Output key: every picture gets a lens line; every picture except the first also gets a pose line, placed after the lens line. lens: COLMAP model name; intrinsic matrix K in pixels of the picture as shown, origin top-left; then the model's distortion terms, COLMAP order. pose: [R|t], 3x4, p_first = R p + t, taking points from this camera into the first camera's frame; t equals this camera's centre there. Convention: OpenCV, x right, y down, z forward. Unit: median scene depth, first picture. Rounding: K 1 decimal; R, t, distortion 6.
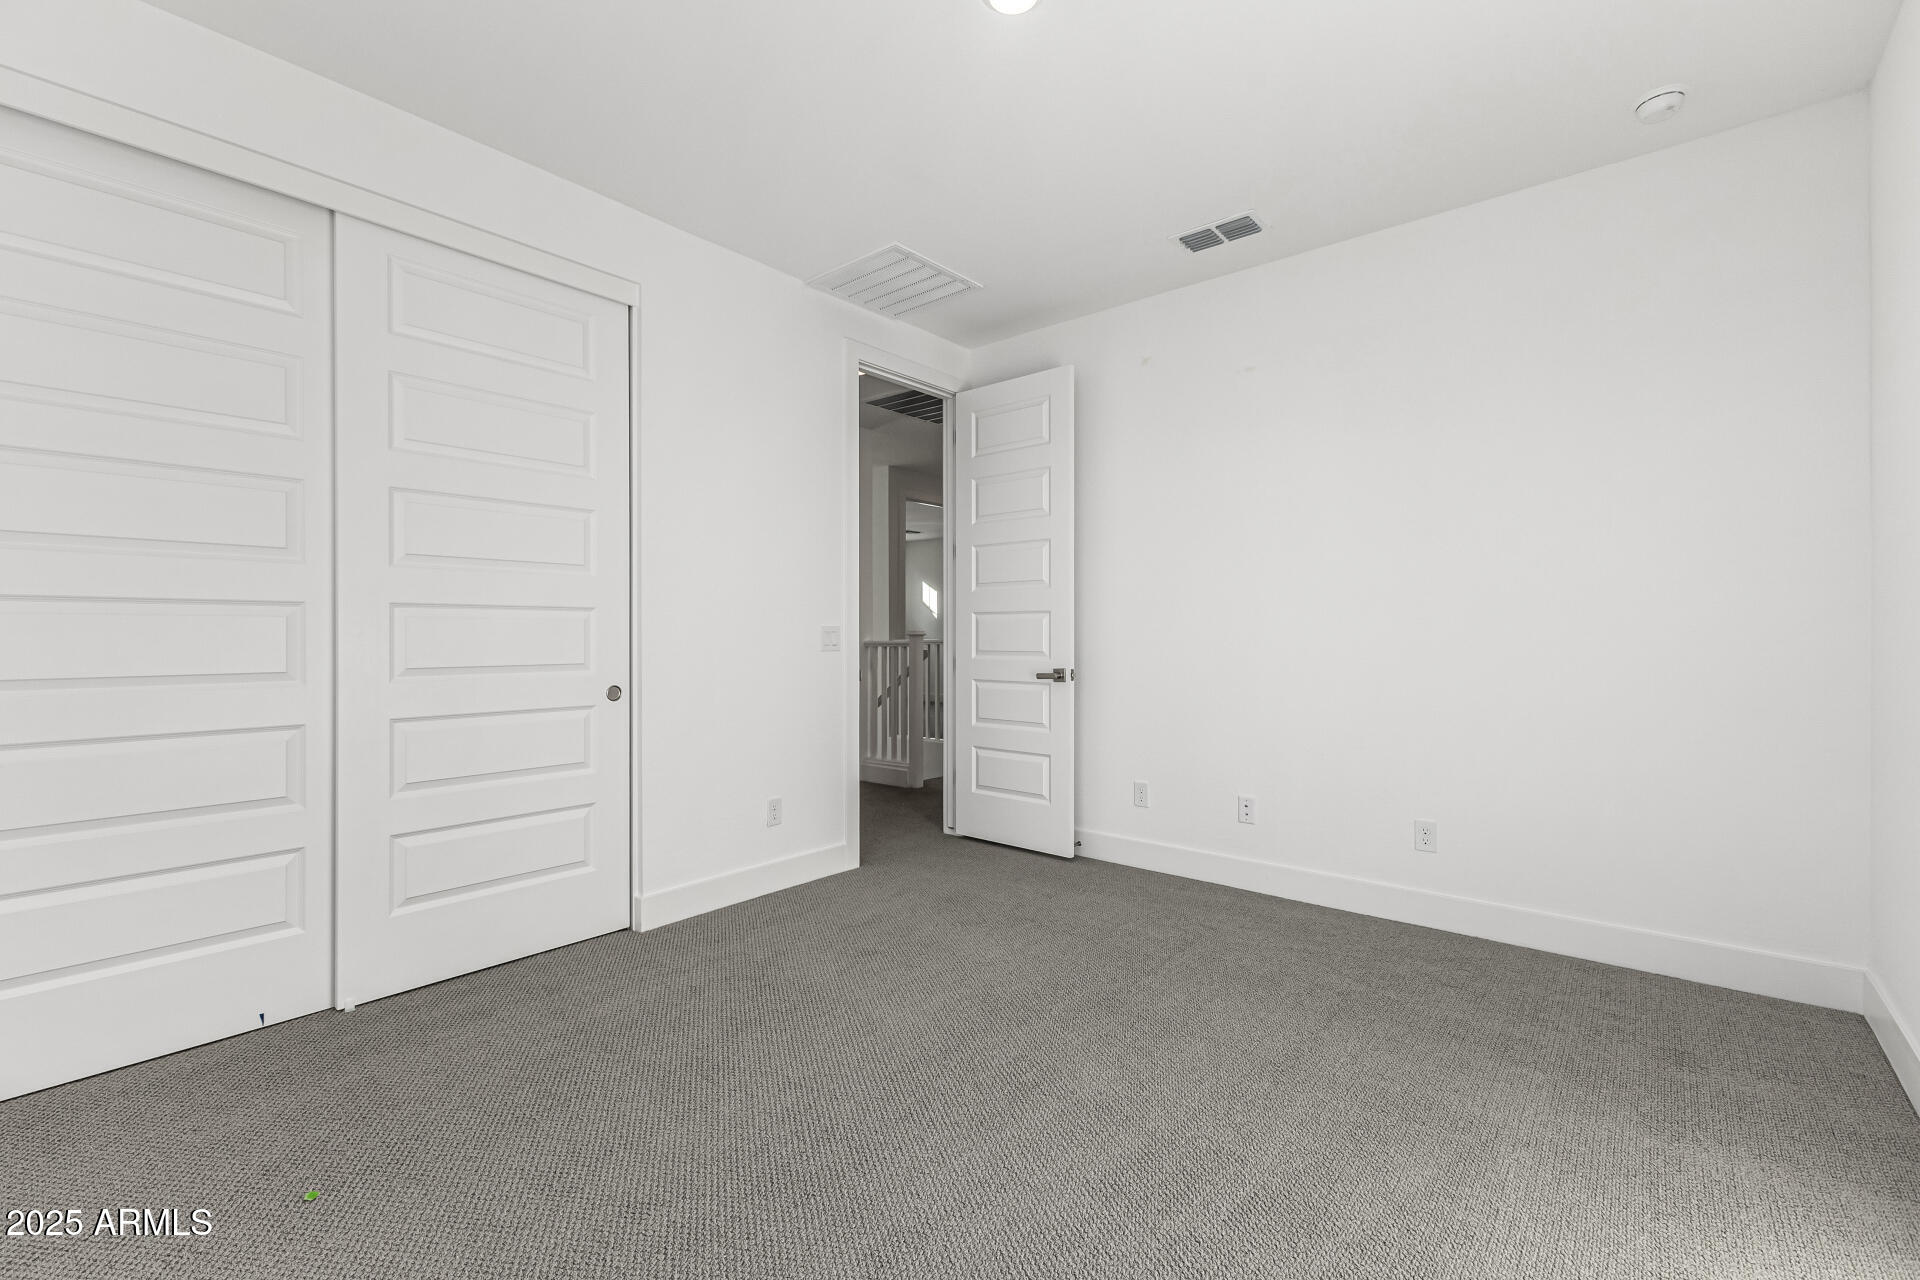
lens RADIAL K [[805.8, 0, 954.8], [0, 805.8, 635.4], [0, 0, 1]] dist [-0.004236, -0.000286]
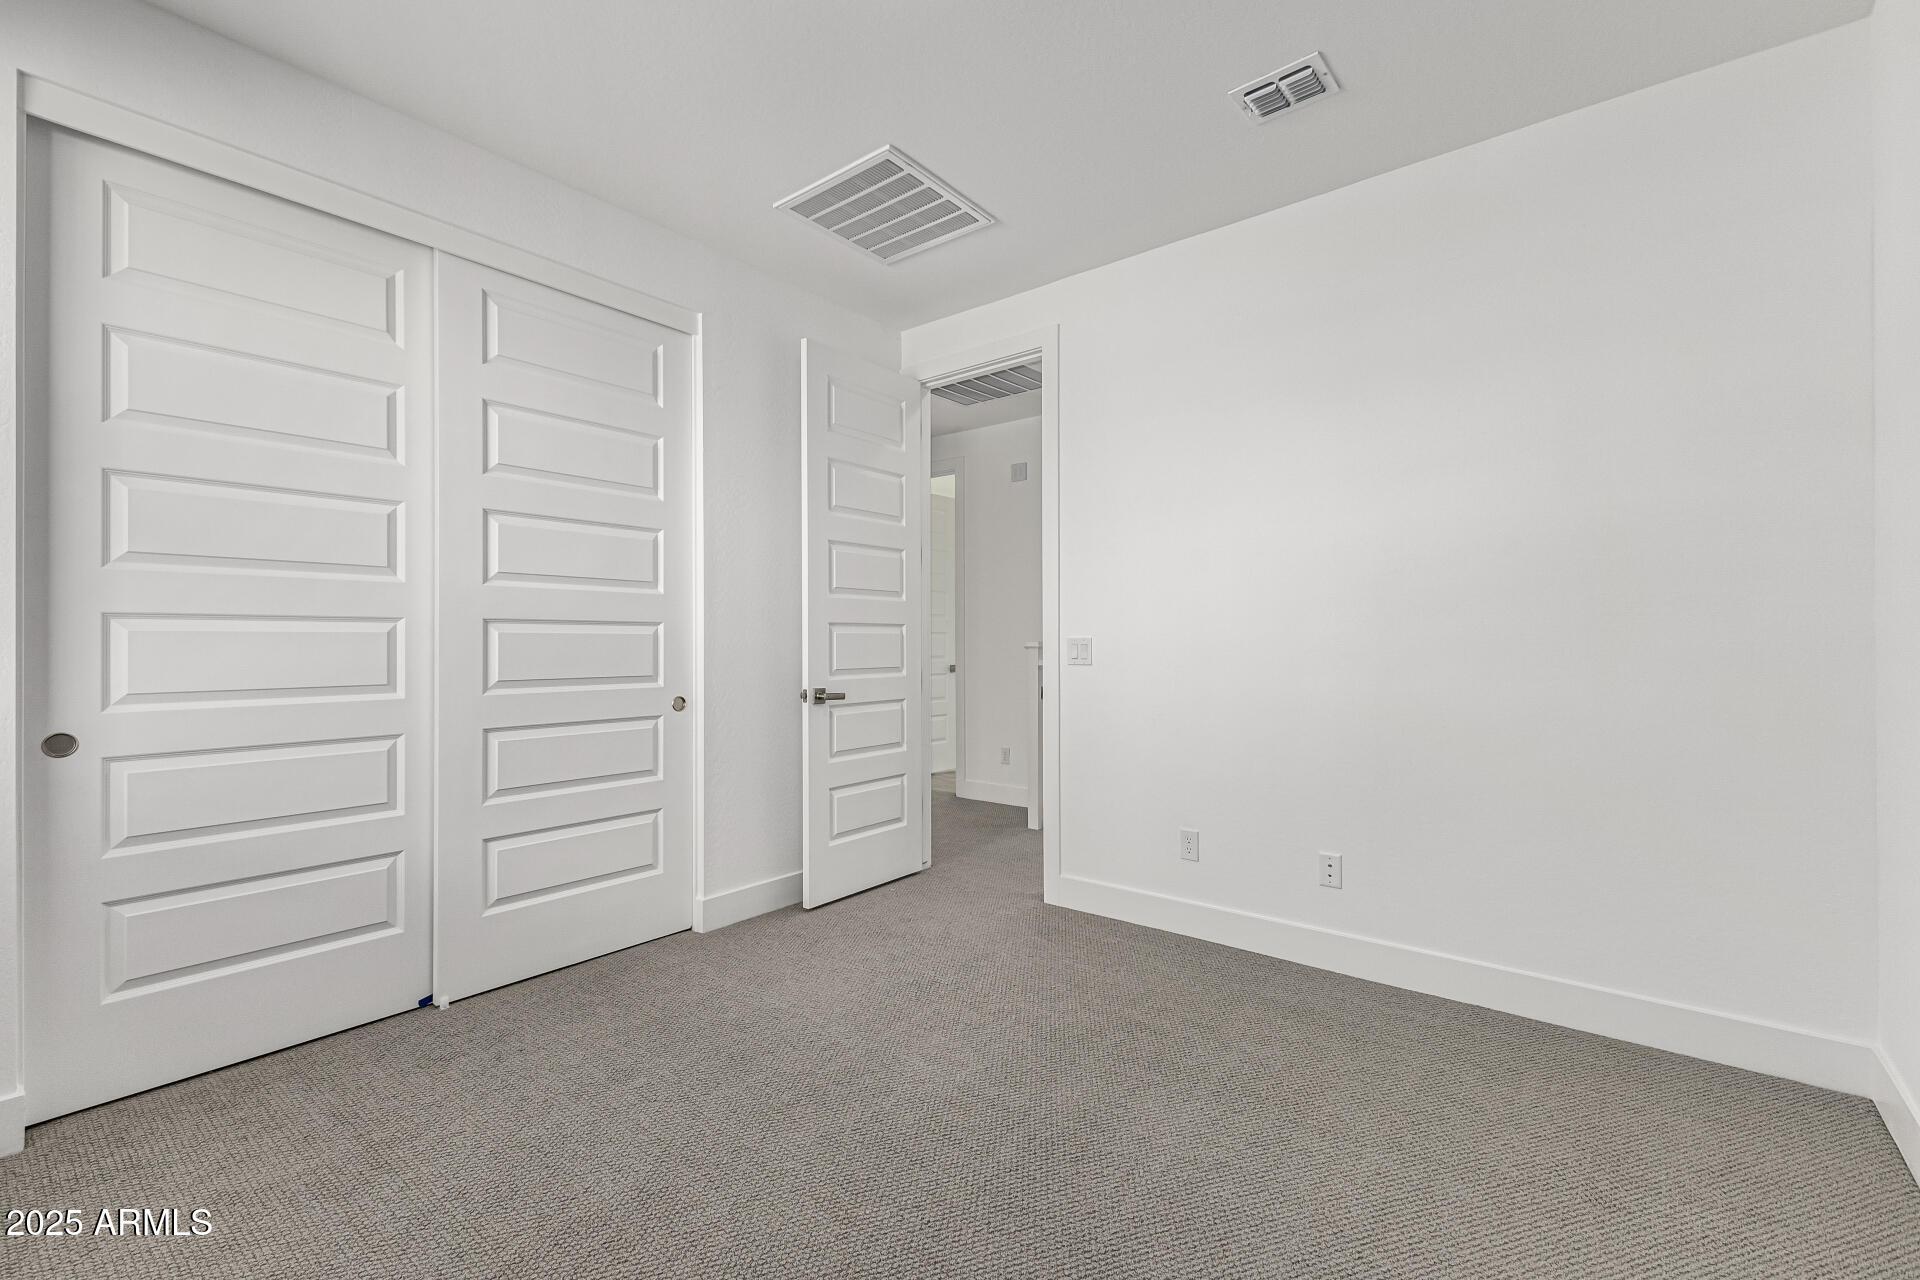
lens RADIAL K [[833.7, 0, 963.9], [0, 833.7, 642.3], [0, 0, 1]] dist [0.014307, -0.002867]
pose [[0.999215, -0.003840, 0.039431, -0.112638], [0.004096, 0.999971, -0.006405, 0.000077], [-0.039405, 0.006561, 0.999202, -0.123574]]
